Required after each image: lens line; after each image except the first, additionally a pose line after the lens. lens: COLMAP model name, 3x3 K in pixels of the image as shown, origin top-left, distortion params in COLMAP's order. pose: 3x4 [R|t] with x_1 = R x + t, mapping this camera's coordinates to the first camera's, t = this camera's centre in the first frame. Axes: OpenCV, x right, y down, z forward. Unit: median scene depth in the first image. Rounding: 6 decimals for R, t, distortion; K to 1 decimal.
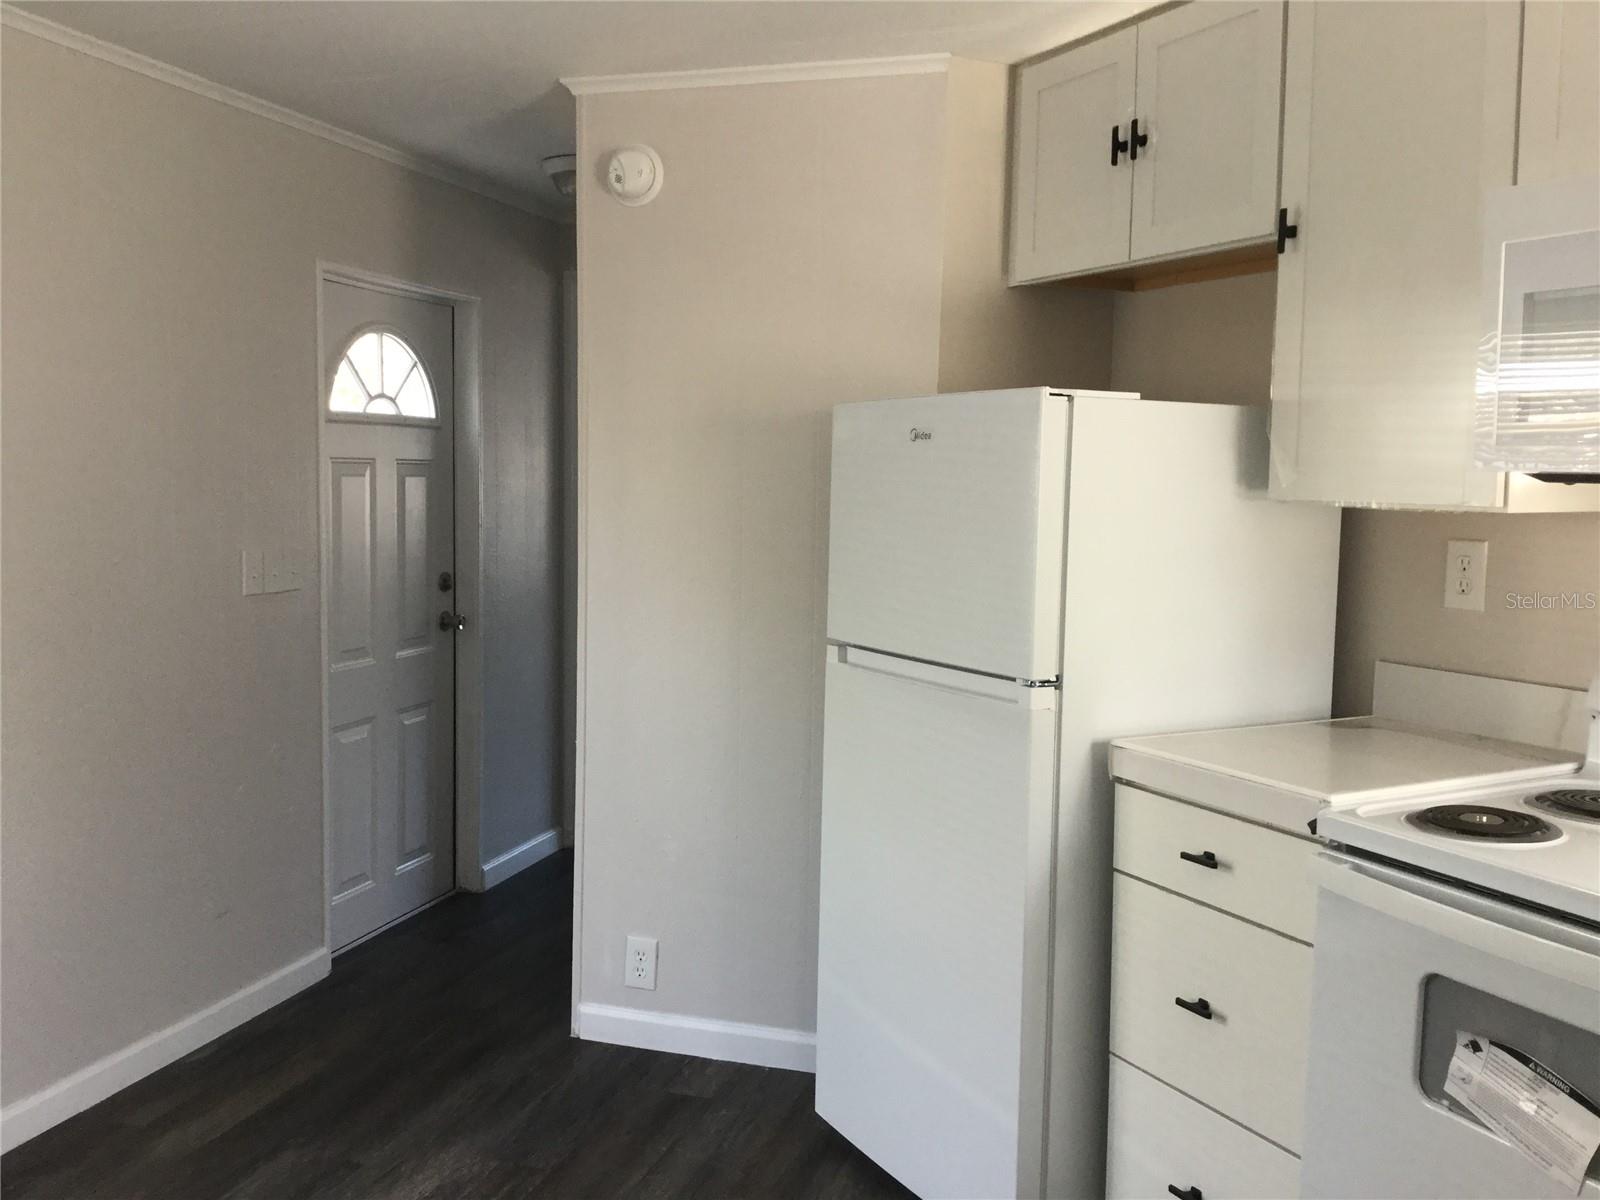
lens RADIAL K [[1455.8, 0, 800.0], [0, 1455.8, 600.0], [0, 0, 1]] dist [0.129102, -0.201187]
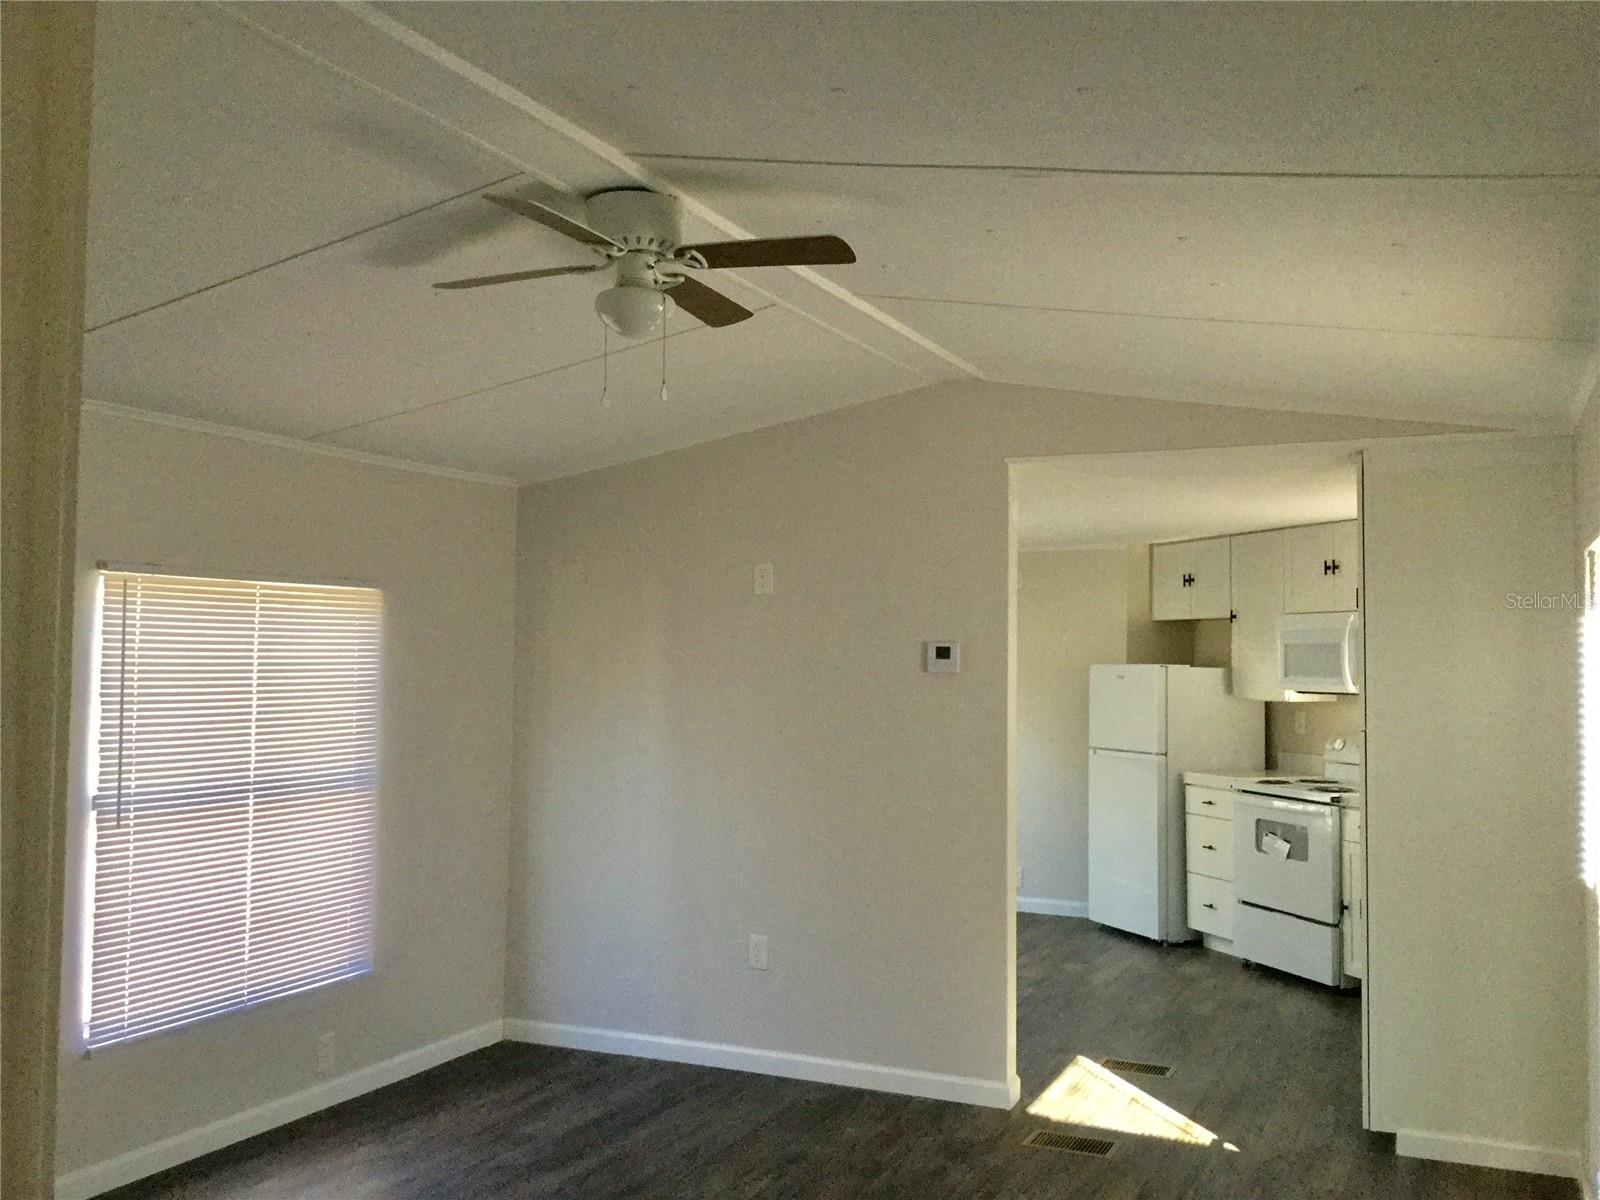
lens RADIAL K [[1455.8, 0, 800.0], [0, 1455.8, 600.0], [0, 0, 1]] dist [0.129102, -0.201187]
pose [[0.991152, -0.012580, -0.132134, -0.184214], [-0.005329, 0.990924, -0.134318, 0.150094], [0.132625, 0.133834, 0.982089, -2.227396]]
